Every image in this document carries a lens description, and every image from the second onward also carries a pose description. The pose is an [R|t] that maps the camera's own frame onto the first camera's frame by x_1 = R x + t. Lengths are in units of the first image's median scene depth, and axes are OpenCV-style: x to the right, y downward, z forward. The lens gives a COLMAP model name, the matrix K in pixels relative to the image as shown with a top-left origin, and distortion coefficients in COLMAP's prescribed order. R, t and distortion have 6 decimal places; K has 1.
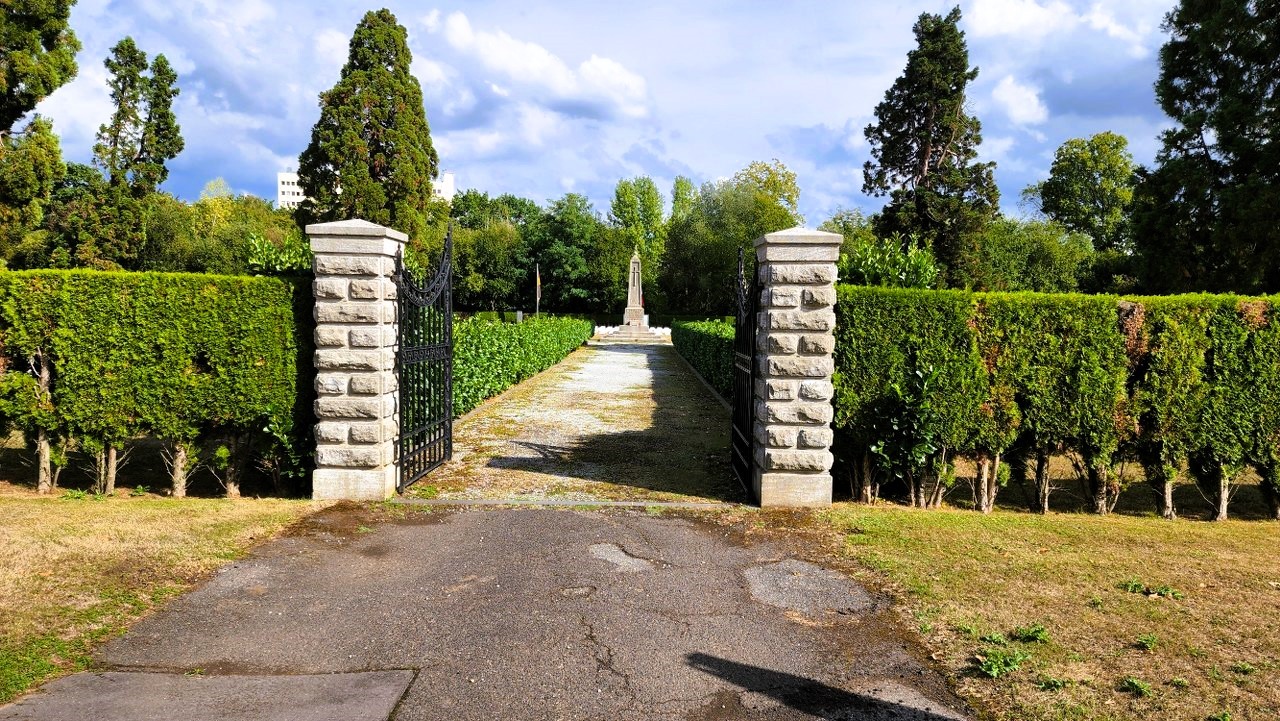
lens RADIAL K [[855.4, 0, 640.3], [0, 855.4, 380.4], [0, 0, 1]] dist [0.087041, -0.074440]
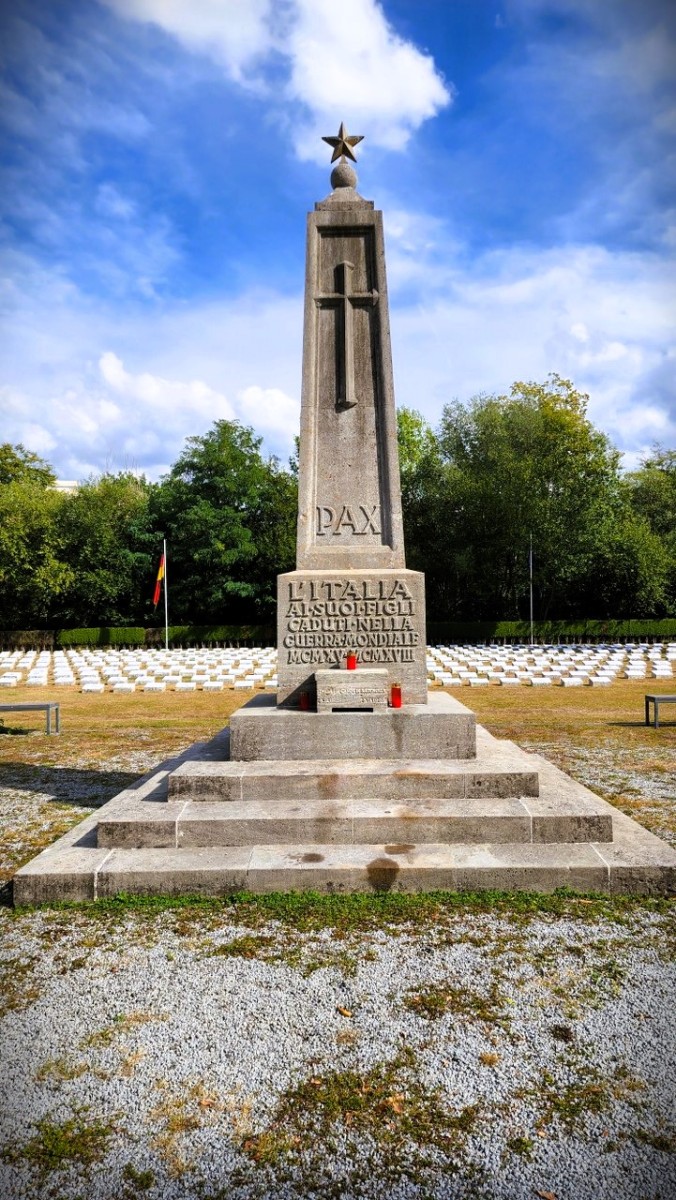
lens RADIAL K [[802.0, 0, 341.9], [0, 802.0, 611.9], [0, 0, 1]] dist [0.087041, -0.074440]
pose [[0.999437, -0.033513, -0.001862, -0.005065], [0.033198, 0.995161, -0.092481, -0.042382], [0.004952, 0.092367, 0.995713, 0.555270]]
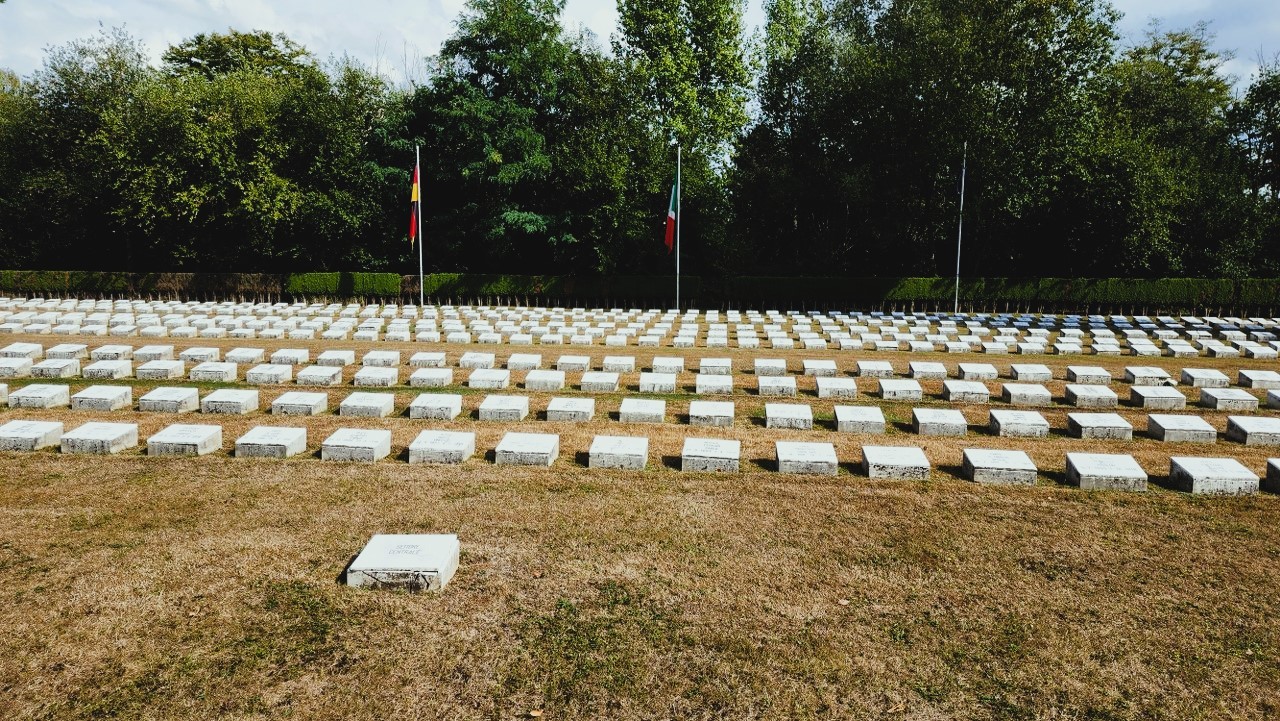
lens RADIAL K [[855.4, 0, 641.4], [0, 855.4, 359.3], [0, 0, 1]] dist [0.087041, -0.074440]
pose [[0.995863, -0.000541, -0.090867, 0.018771], [0.002044, 0.999863, 0.016440, -0.053272], [0.090846, -0.016558, 0.995727, 0.714674]]
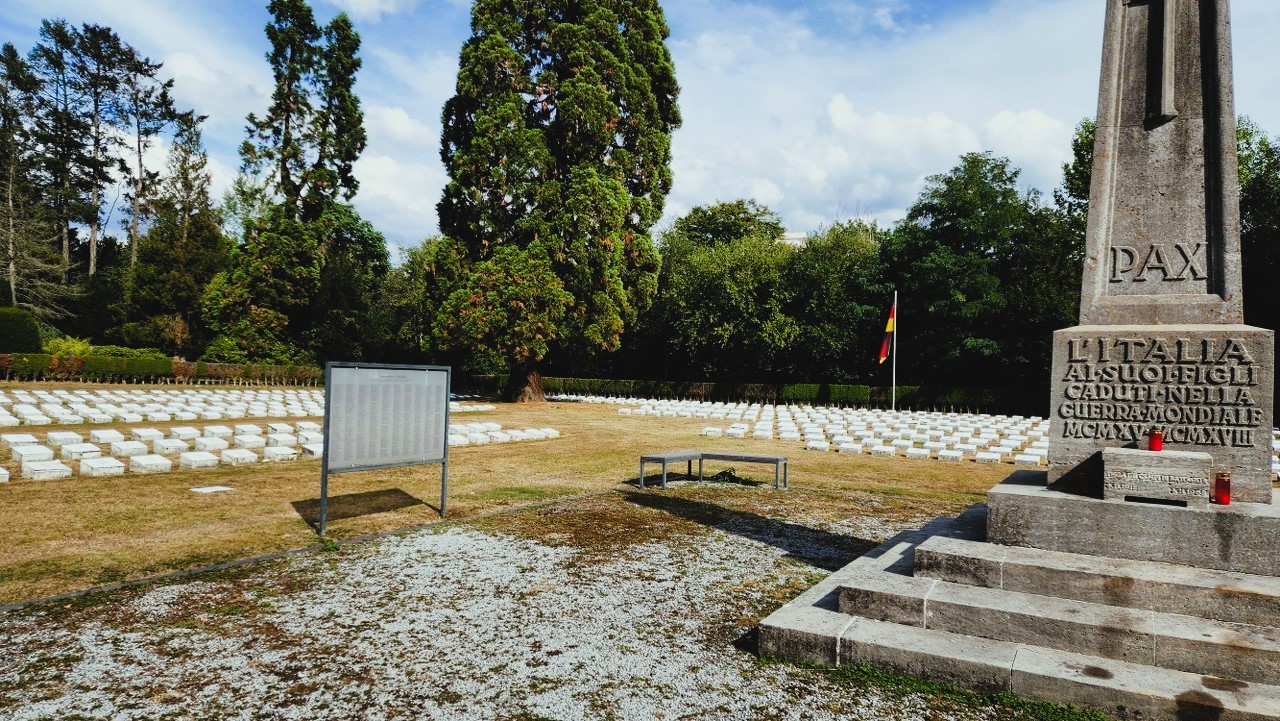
lens RADIAL K [[855.4, 0, 633.1], [0, 855.4, 373.7], [0, 0, 1]] dist [0.087041, -0.074440]
pose [[0.873873, 0.003204, -0.486144, -0.006831], [-0.049511, 0.995366, -0.082439, -0.042290], [0.483627, 0.096110, 0.869982, 0.554188]]
